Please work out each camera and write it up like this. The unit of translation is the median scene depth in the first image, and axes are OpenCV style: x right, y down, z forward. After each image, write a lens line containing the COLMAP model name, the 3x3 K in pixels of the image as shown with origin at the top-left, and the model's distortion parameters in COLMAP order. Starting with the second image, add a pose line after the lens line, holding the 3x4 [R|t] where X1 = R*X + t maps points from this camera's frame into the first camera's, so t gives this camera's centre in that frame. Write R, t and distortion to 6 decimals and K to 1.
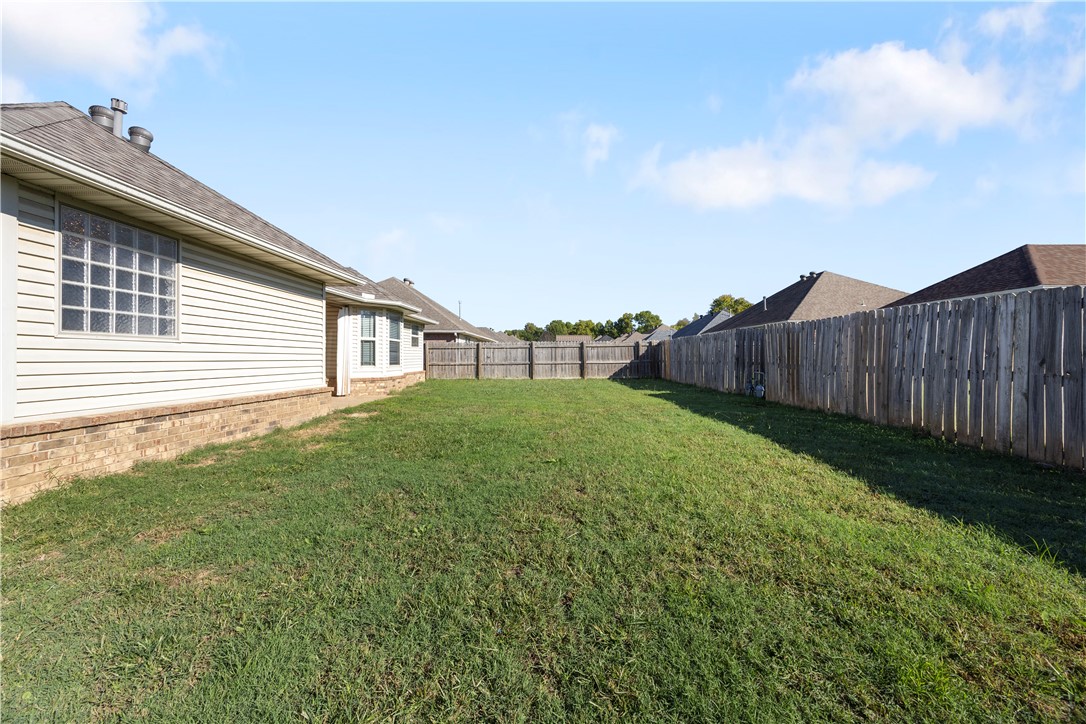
lens RADIAL K [[408.1, 0, 540.9], [0, 408.1, 359.7], [0, 0, 1]] dist [-0.003422, -0.000611]
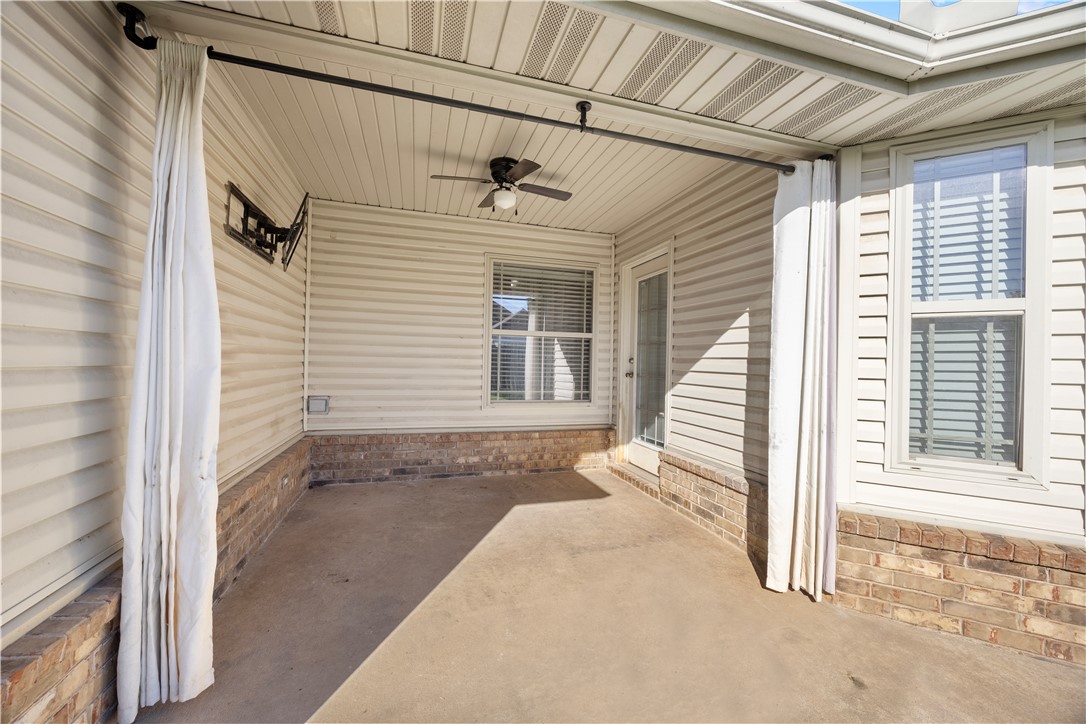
lens RADIAL K [[408.1, 0, 537.8], [0, 408.1, 359.2], [0, 0, 1]] dist [-0.003422, -0.000611]
pose [[0.305266, -0.002893, -0.952263, -0.666592], [-0.028534, 0.999519, -0.012184, -0.045969], [0.951839, 0.030891, 0.305037, 1.641363]]
